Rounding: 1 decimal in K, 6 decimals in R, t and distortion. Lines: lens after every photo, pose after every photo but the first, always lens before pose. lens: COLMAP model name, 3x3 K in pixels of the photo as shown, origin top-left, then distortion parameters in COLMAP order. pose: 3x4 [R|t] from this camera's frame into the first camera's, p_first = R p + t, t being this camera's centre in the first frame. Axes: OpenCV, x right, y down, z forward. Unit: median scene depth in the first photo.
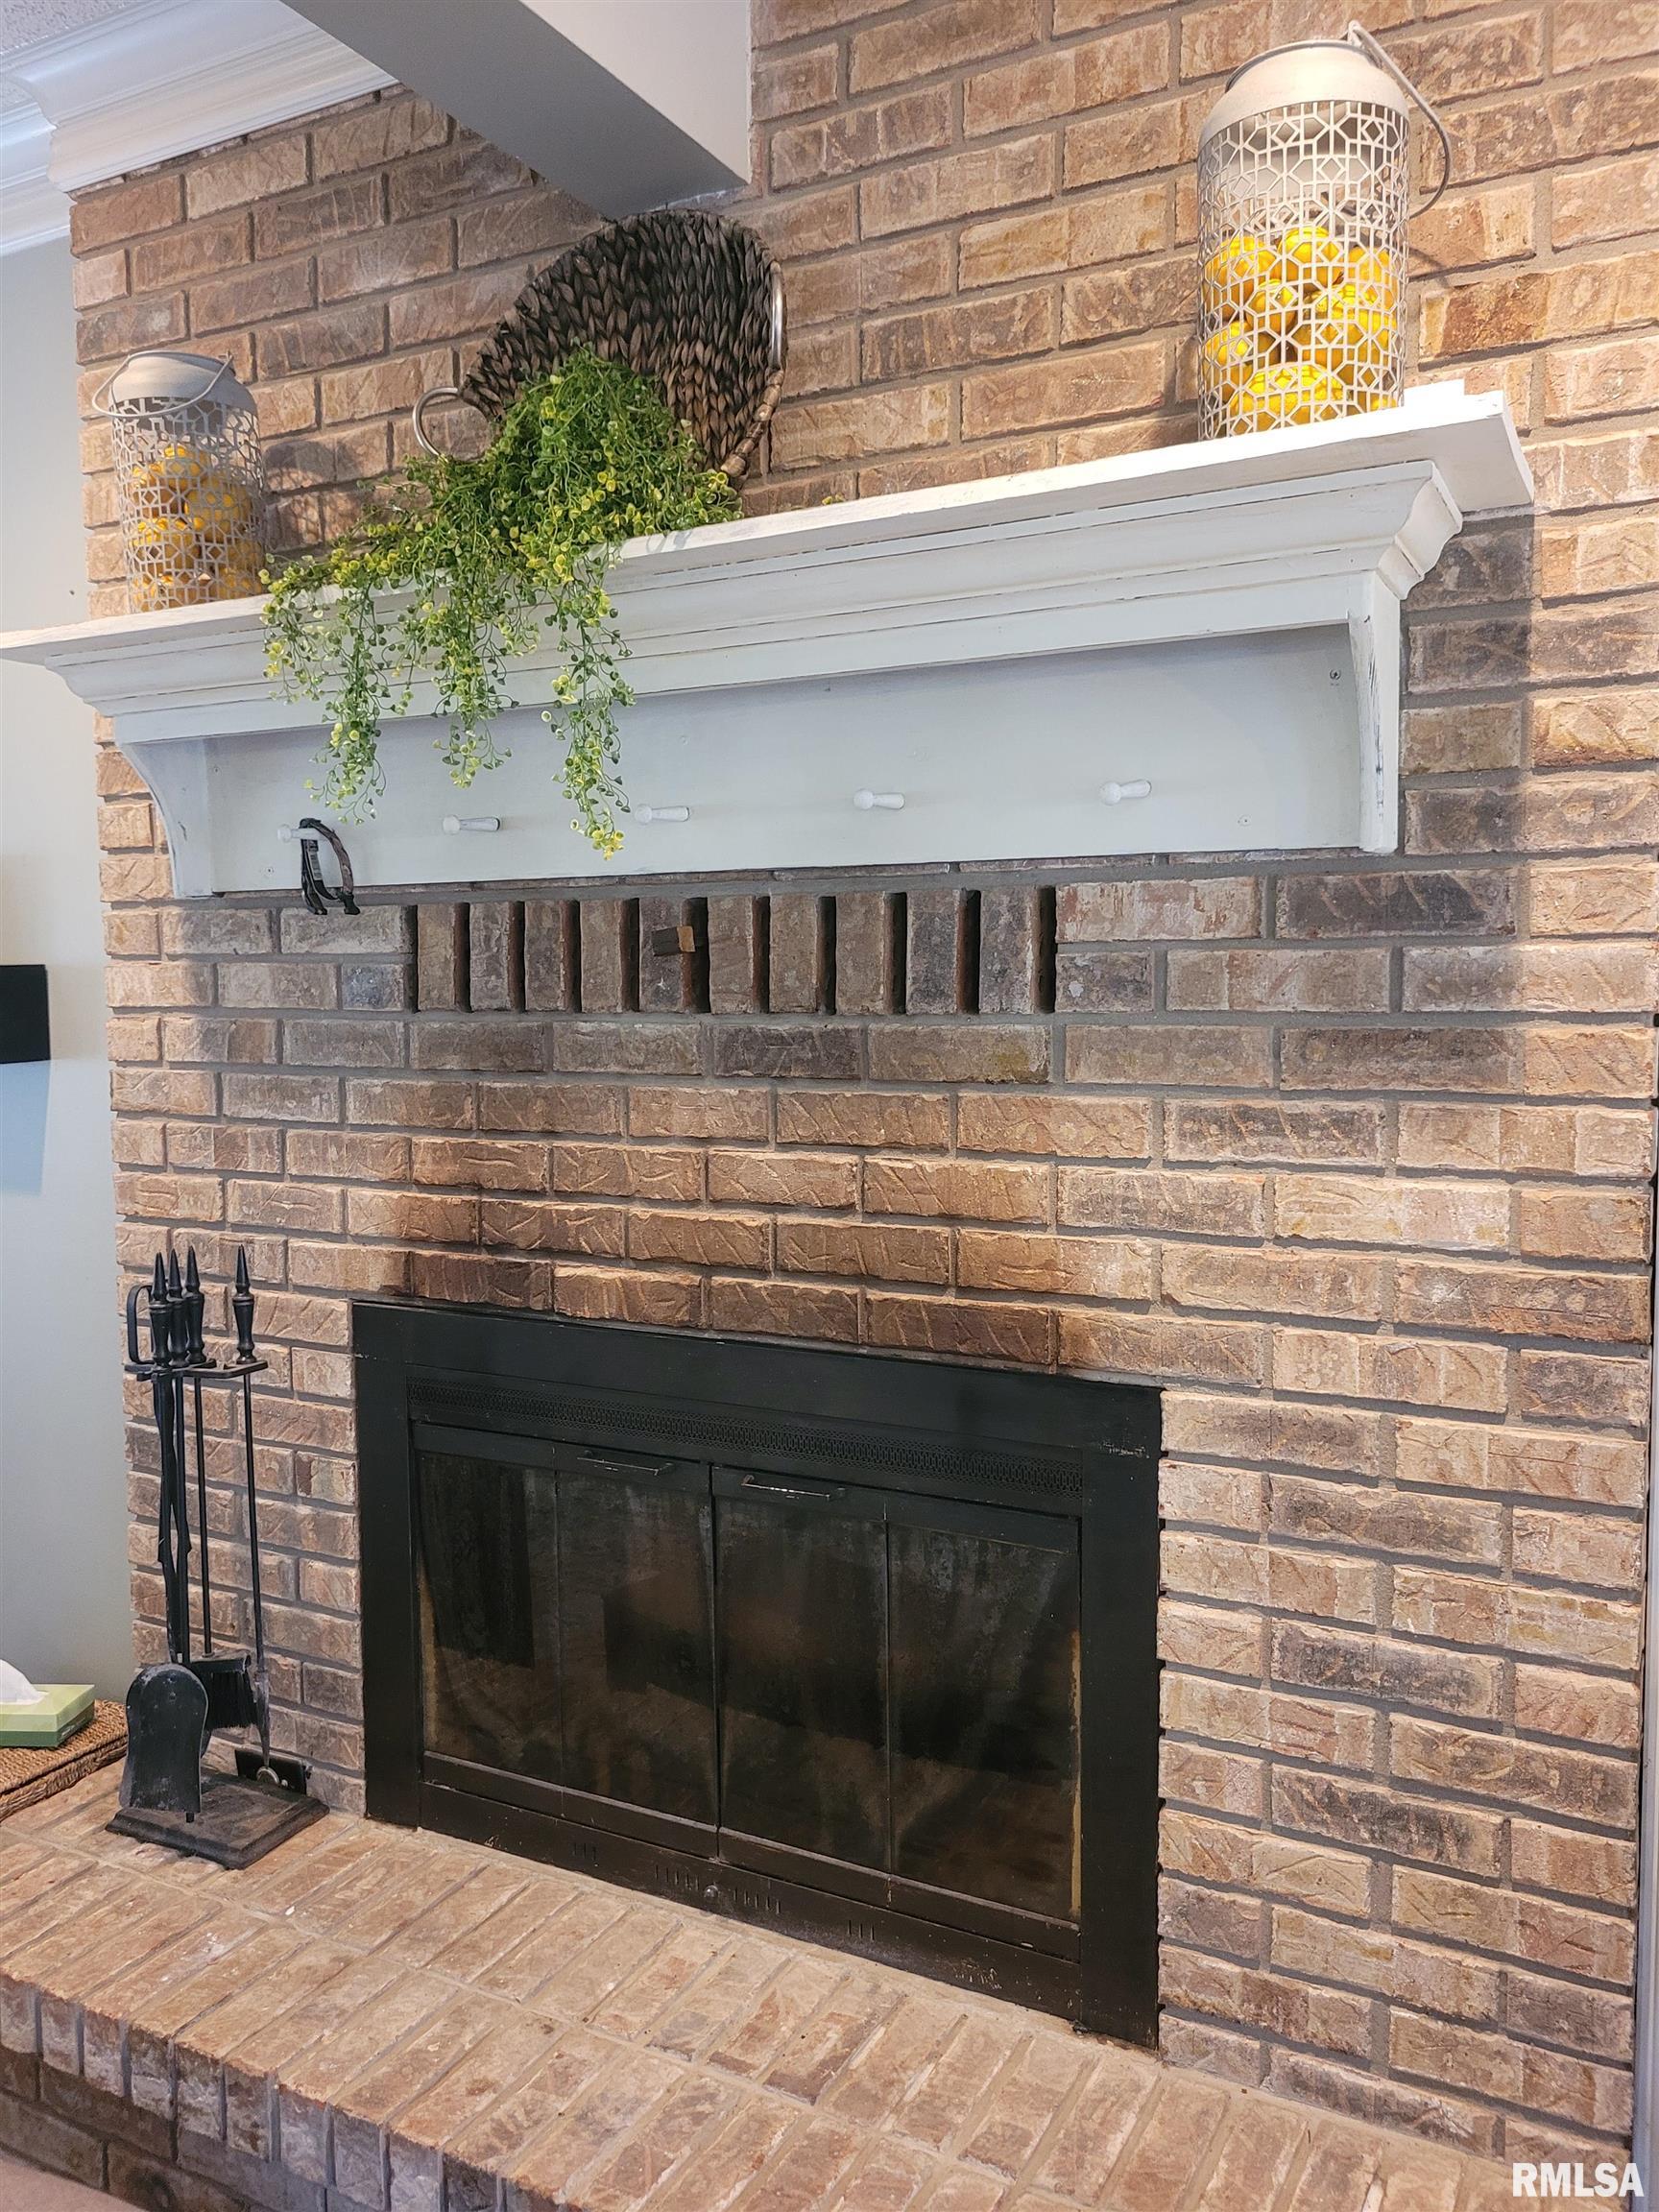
lens RADIAL K [[1682.5, 0, 827.4], [0, 1682.5, 1091.1], [0, 0, 1]] dist [0.026661, -0.012320]
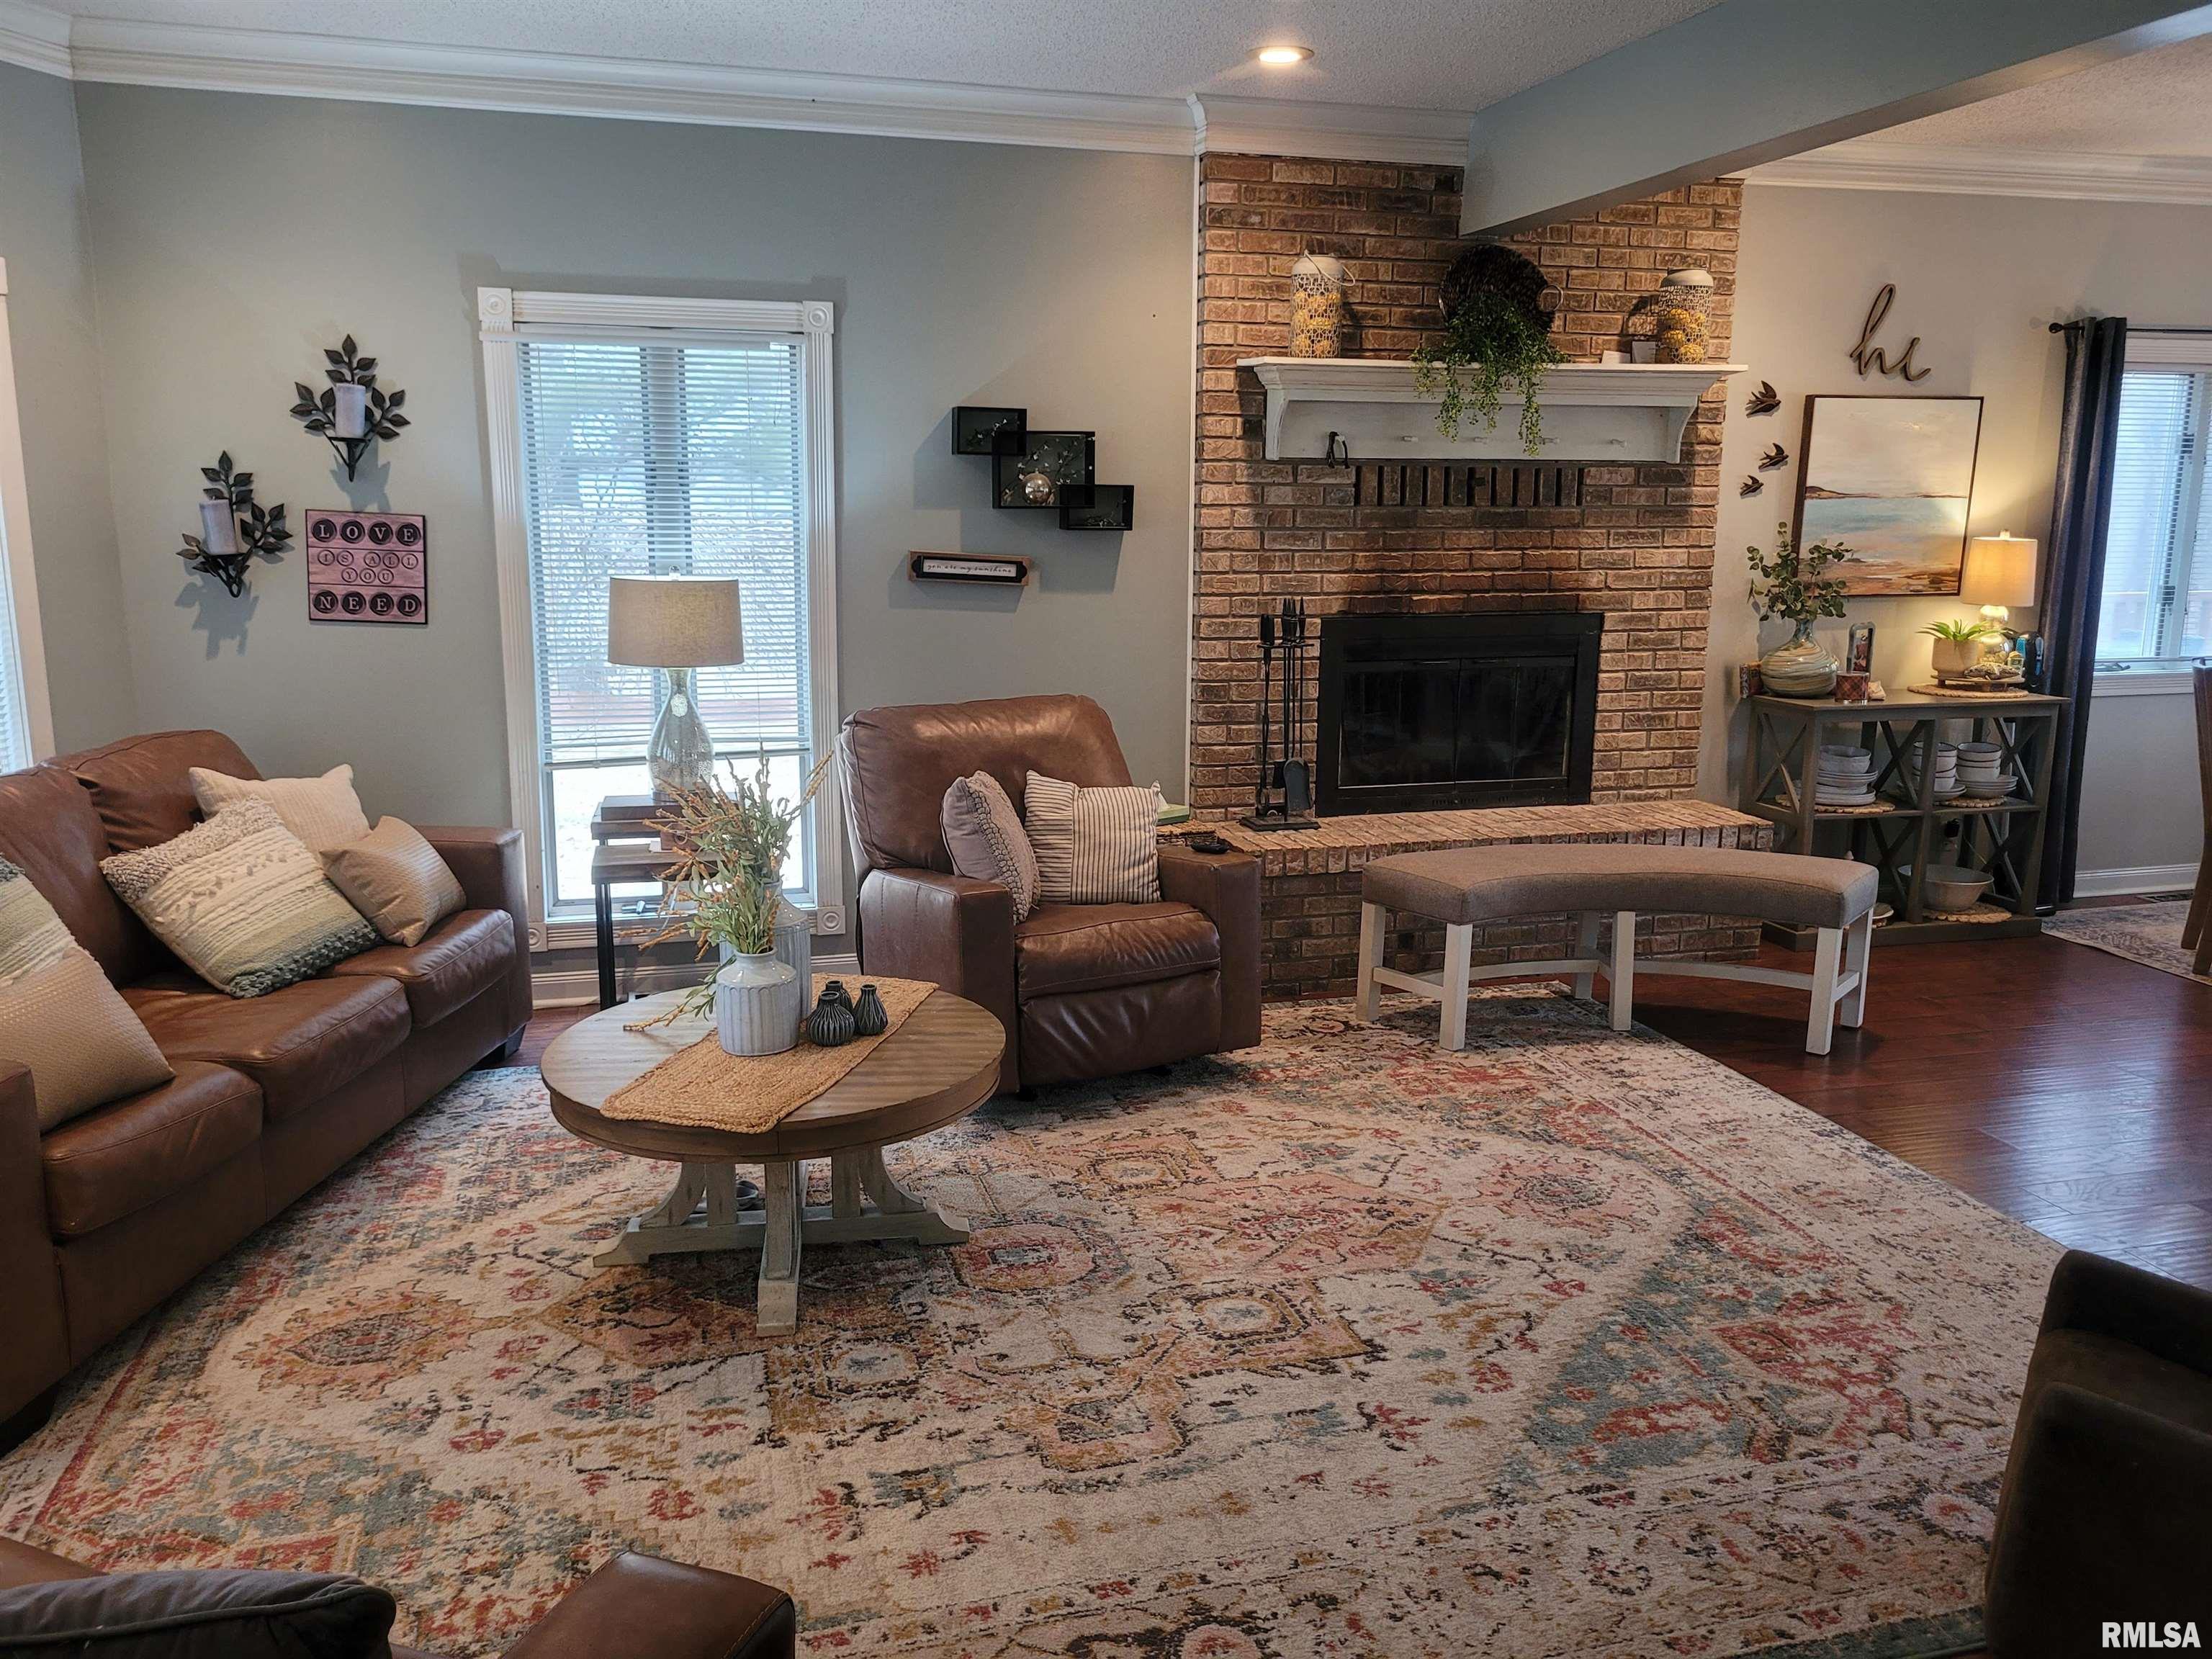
lens RADIAL K [[1682.5, 0, 1101.4], [0, 1682.5, 833.2], [0, 0, 1]] dist [0.026661, -0.012320]
pose [[0.731187, -0.118214, 0.671857, -2.936611], [0.040147, 0.990621, 0.130609, 0.125369], [-0.680995, -0.068526, 0.729075, -0.882186]]
